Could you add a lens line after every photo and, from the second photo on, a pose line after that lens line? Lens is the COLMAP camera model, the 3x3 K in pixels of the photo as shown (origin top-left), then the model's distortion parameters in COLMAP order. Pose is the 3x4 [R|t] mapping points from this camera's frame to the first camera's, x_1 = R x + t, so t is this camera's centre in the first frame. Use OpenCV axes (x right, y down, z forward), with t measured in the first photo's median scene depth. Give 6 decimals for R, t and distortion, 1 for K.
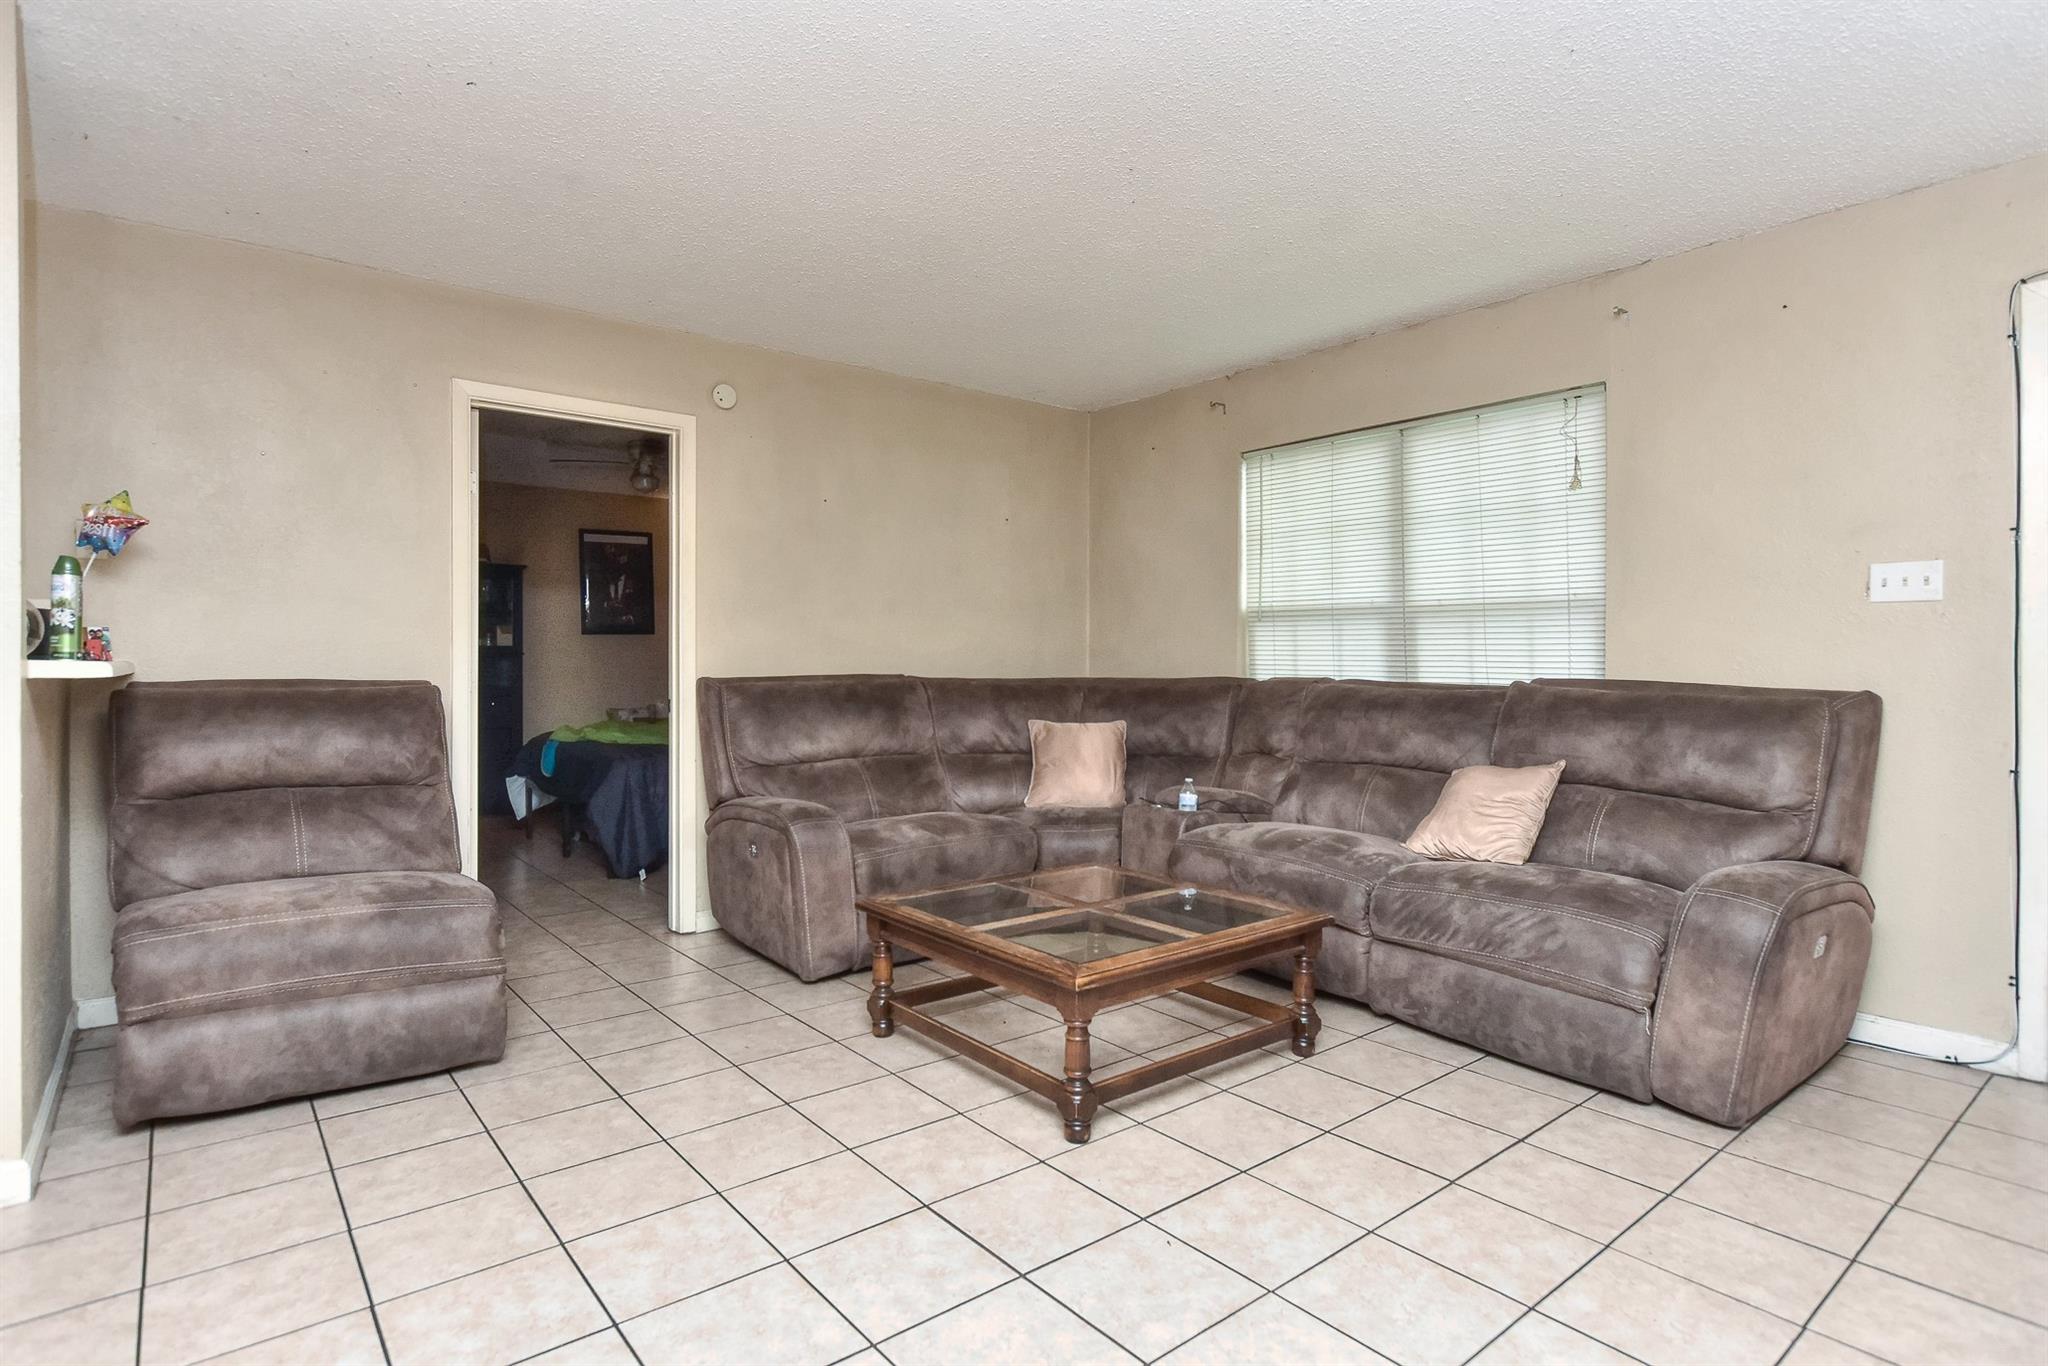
lens RADIAL K [[1082.6, 0, 1024.0], [0, 1082.6, 683.0], [0, 0, 1]] dist [-0.000579, 0.000120]
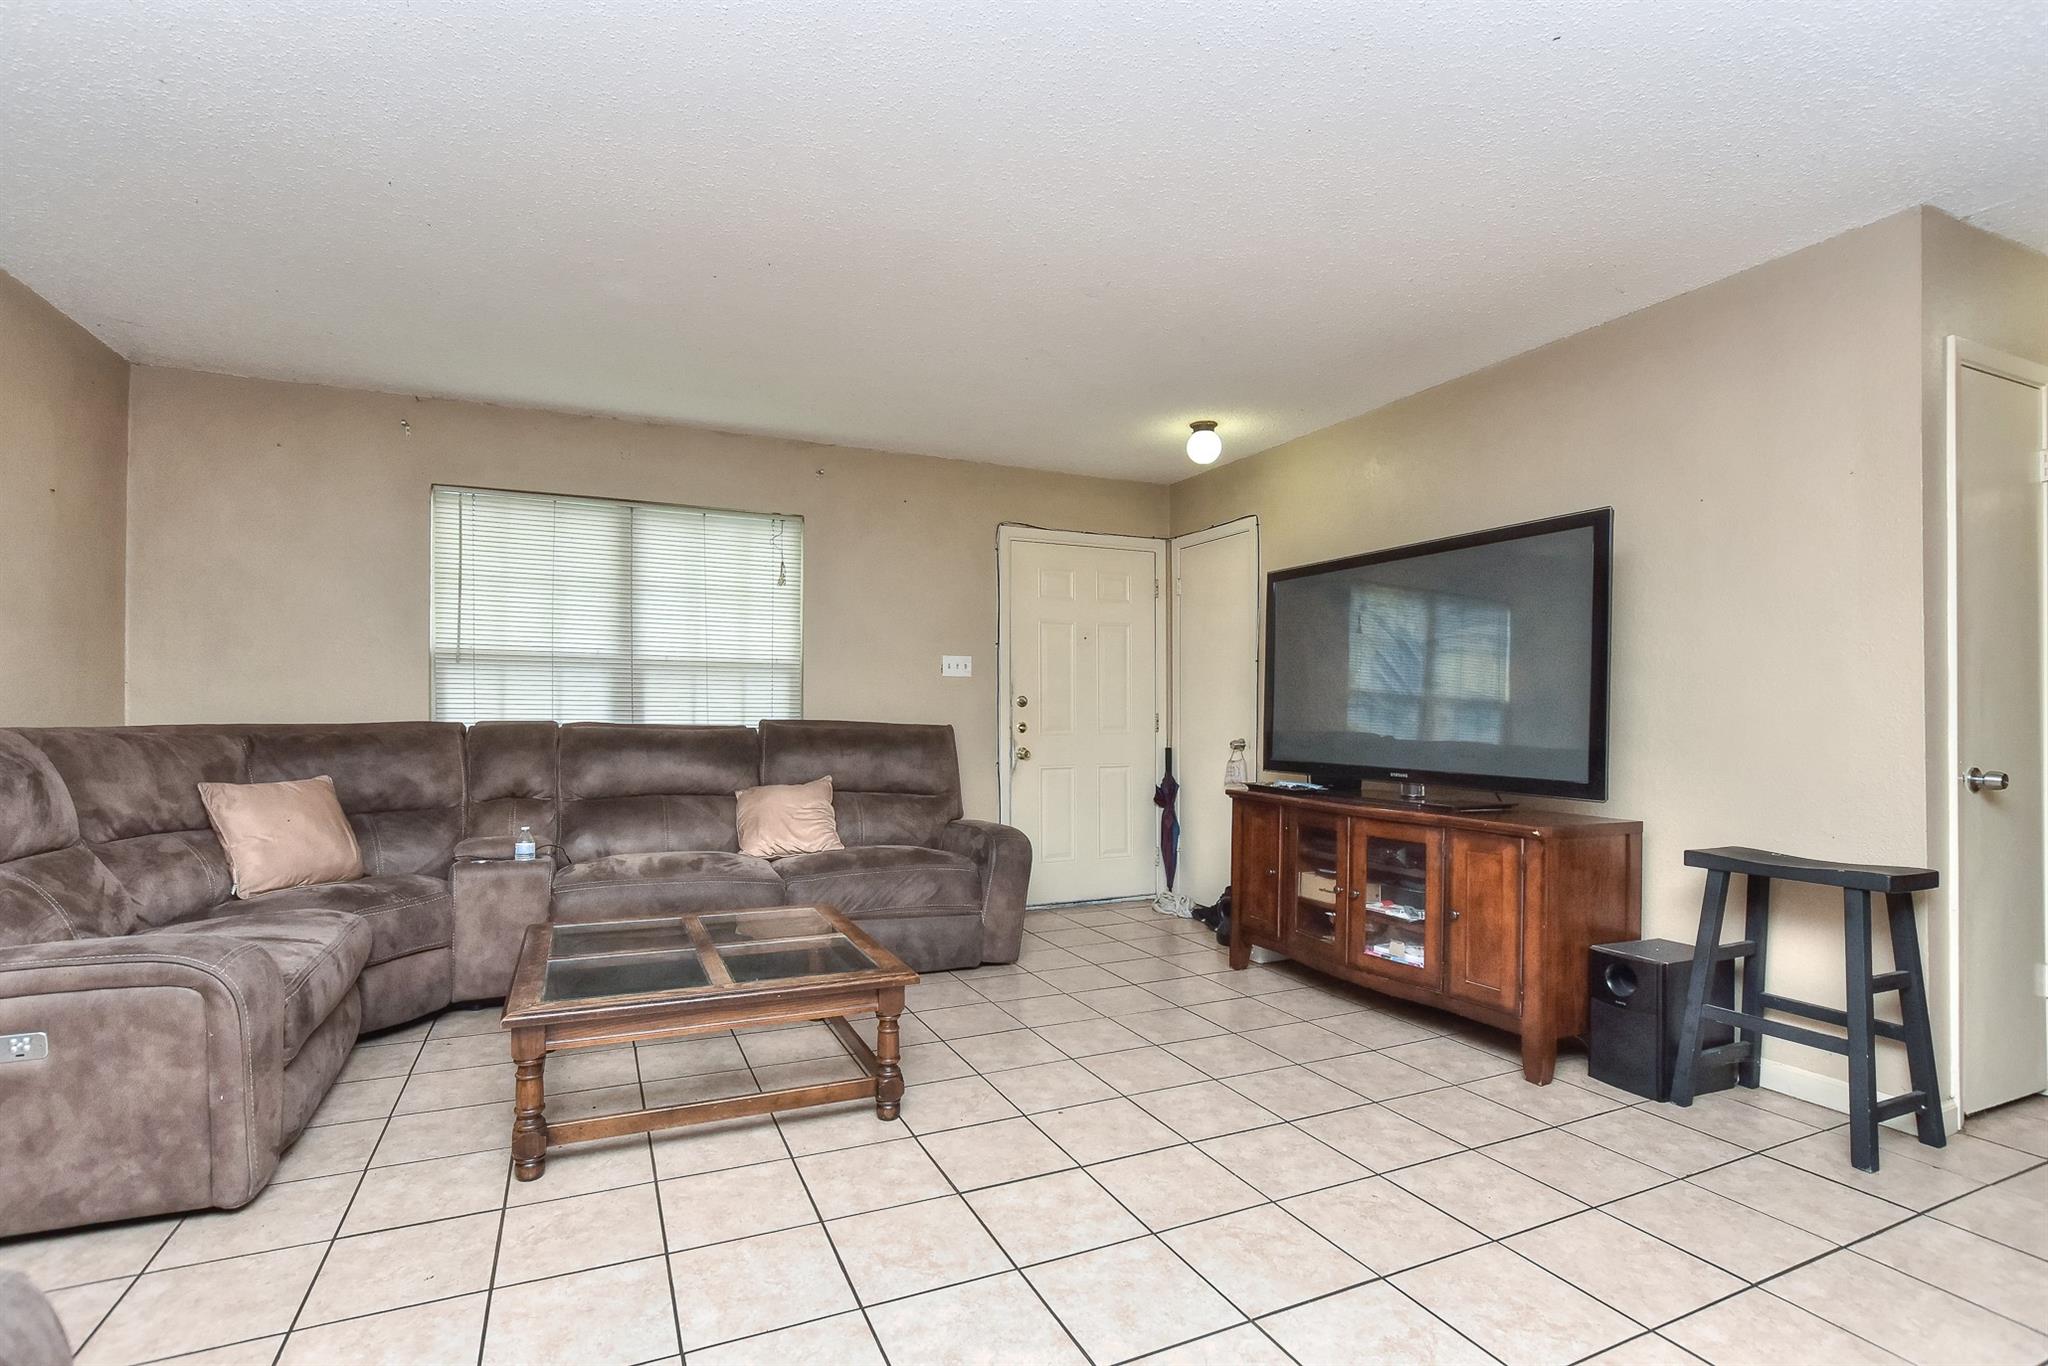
lens RADIAL K [[918.0, 0, 1025.5], [0, 918.0, 716.0], [0, 0, 1]] dist [-0.023995, 0.000064]
pose [[0.237959, -0.002073, 0.971273, -0.526735], [0.012575, 0.999920, -0.000947, -0.003519], [-0.971194, 0.012440, 0.237966, 0.376825]]
